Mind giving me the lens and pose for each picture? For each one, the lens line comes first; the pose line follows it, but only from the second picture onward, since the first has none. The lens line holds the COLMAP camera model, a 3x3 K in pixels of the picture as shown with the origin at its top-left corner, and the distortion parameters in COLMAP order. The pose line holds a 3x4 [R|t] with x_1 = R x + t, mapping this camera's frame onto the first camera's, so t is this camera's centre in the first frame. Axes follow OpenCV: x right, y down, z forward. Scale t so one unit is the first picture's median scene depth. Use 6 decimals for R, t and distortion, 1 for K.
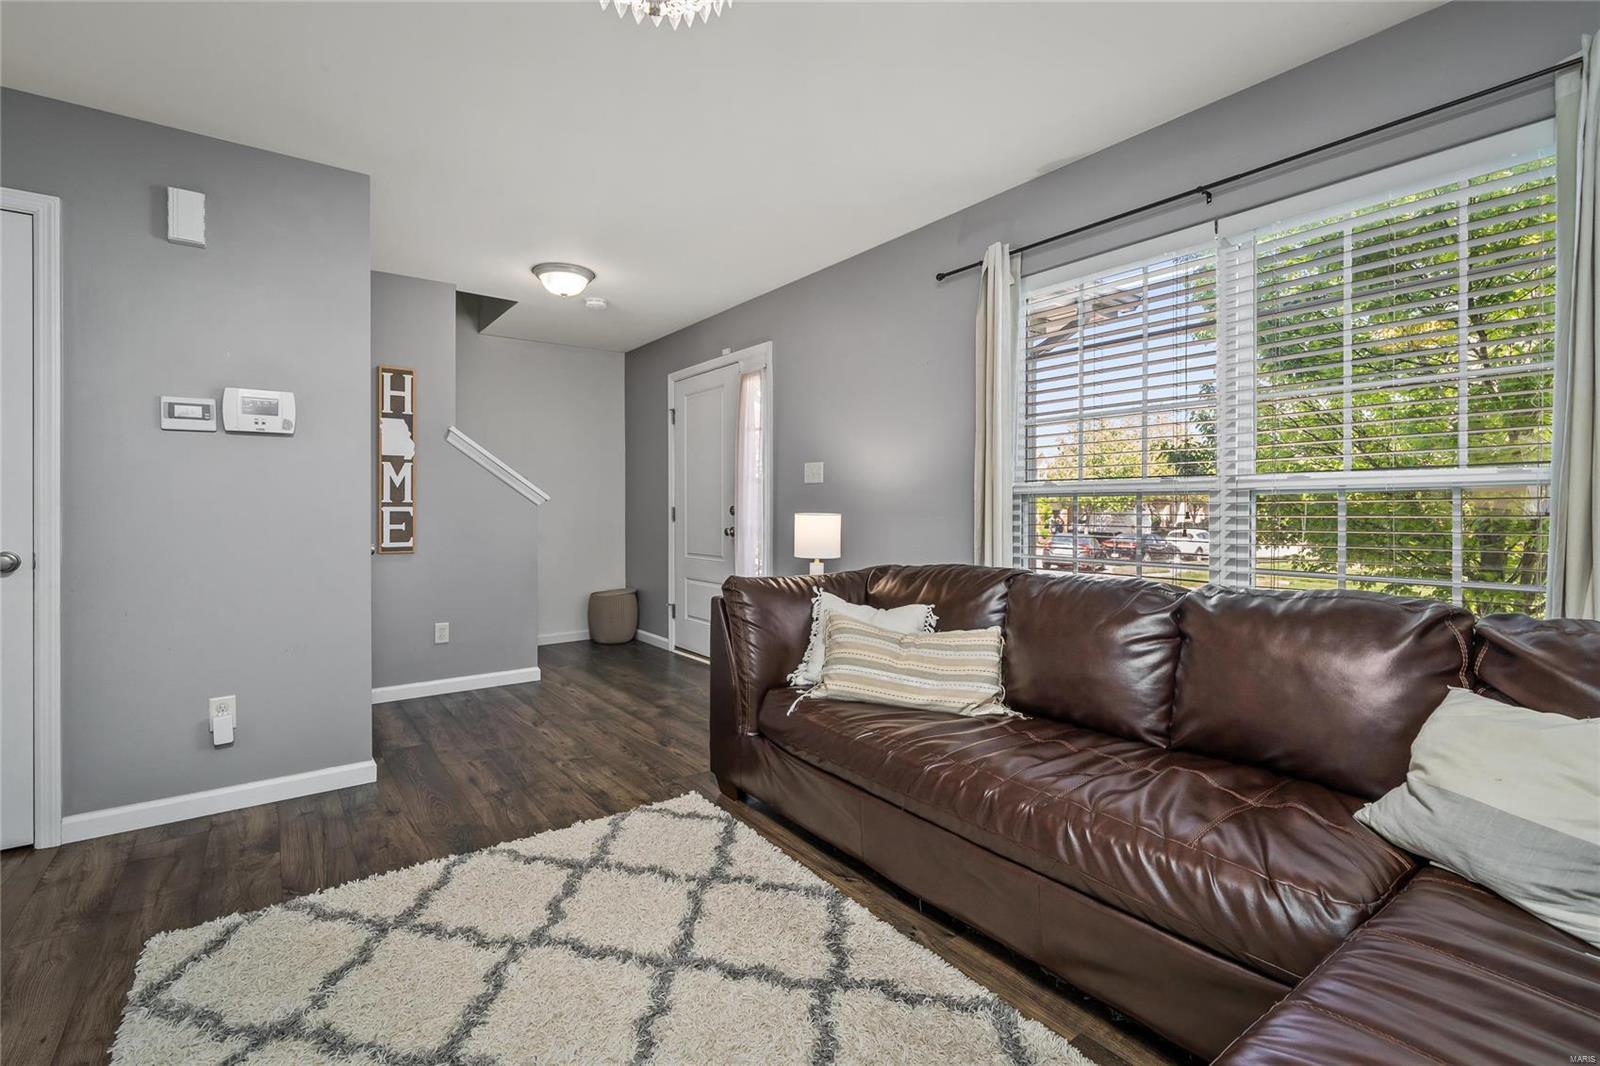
lens RADIAL K [[714.6, 0, 798.6], [0, 714.6, 510.5], [0, 0, 1]] dist [-0.001268, 0.000105]
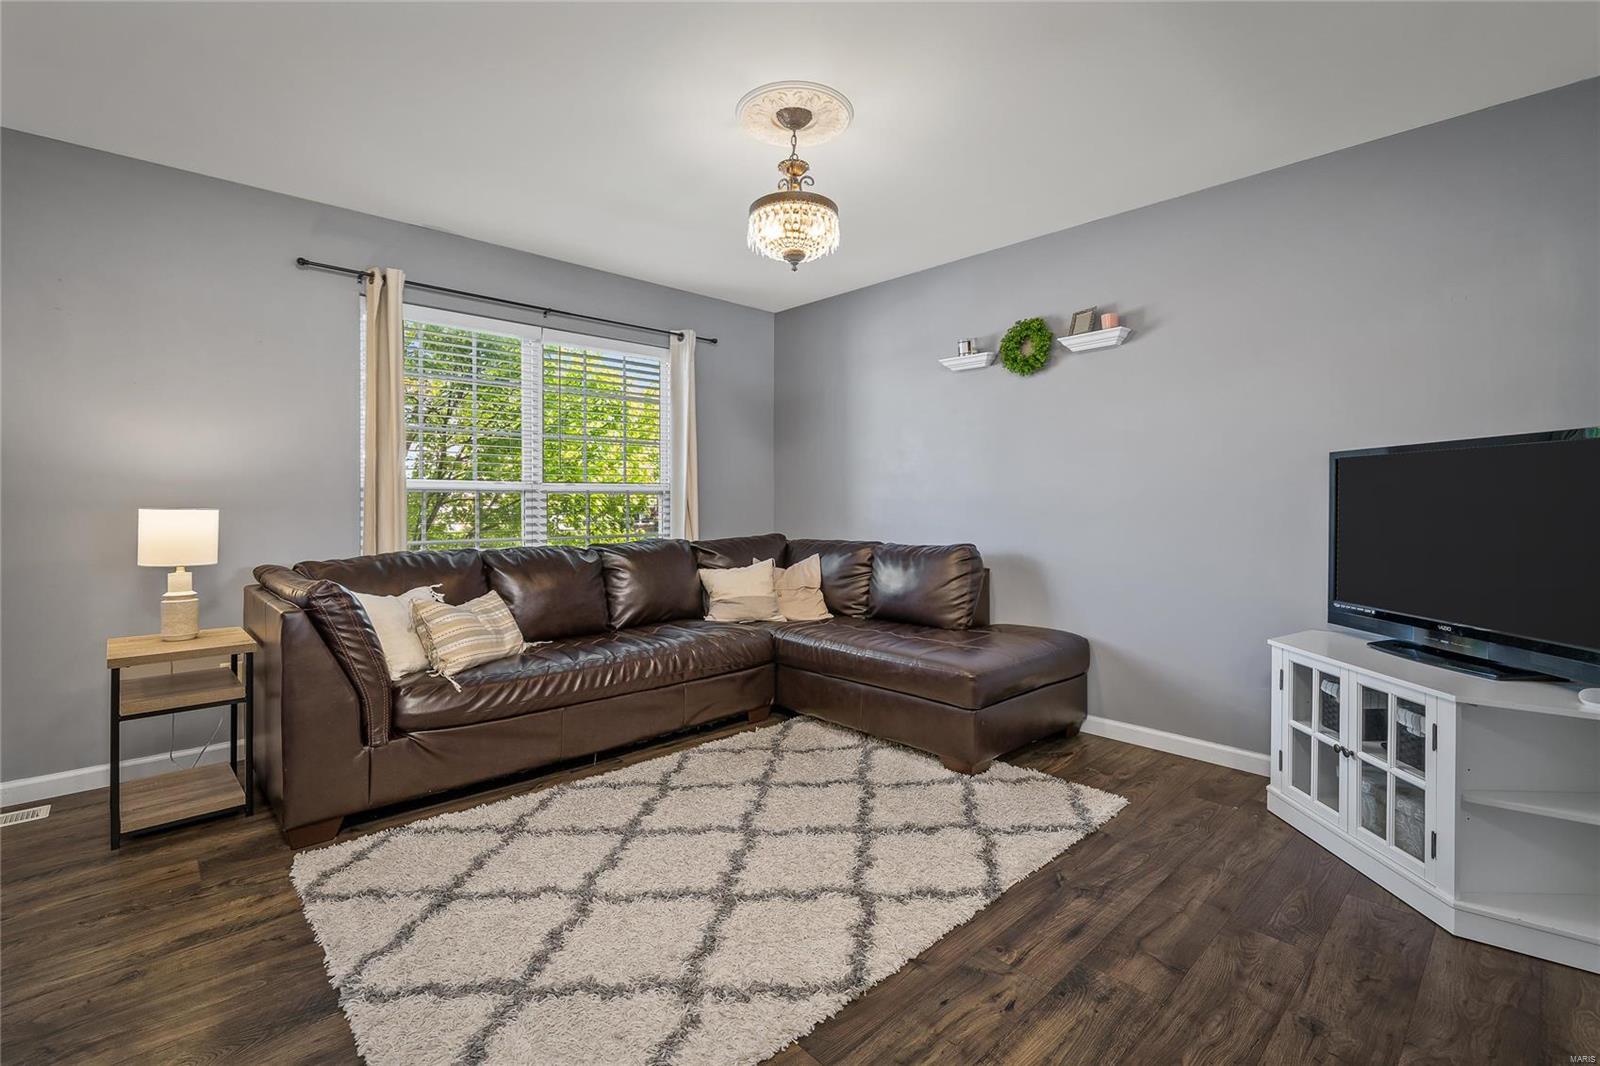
lens RADIAL K [[714.6, 0, 800.9], [0, 714.6, 522.0], [0, 0, 1]] dist [-0.001268, 0.000105]
pose [[-0.121210, -0.019821, 0.992429, -1.218583], [0.002633, 0.999791, 0.020289, 0.008919], [-0.992623, 0.005073, -0.121132, 0.654062]]
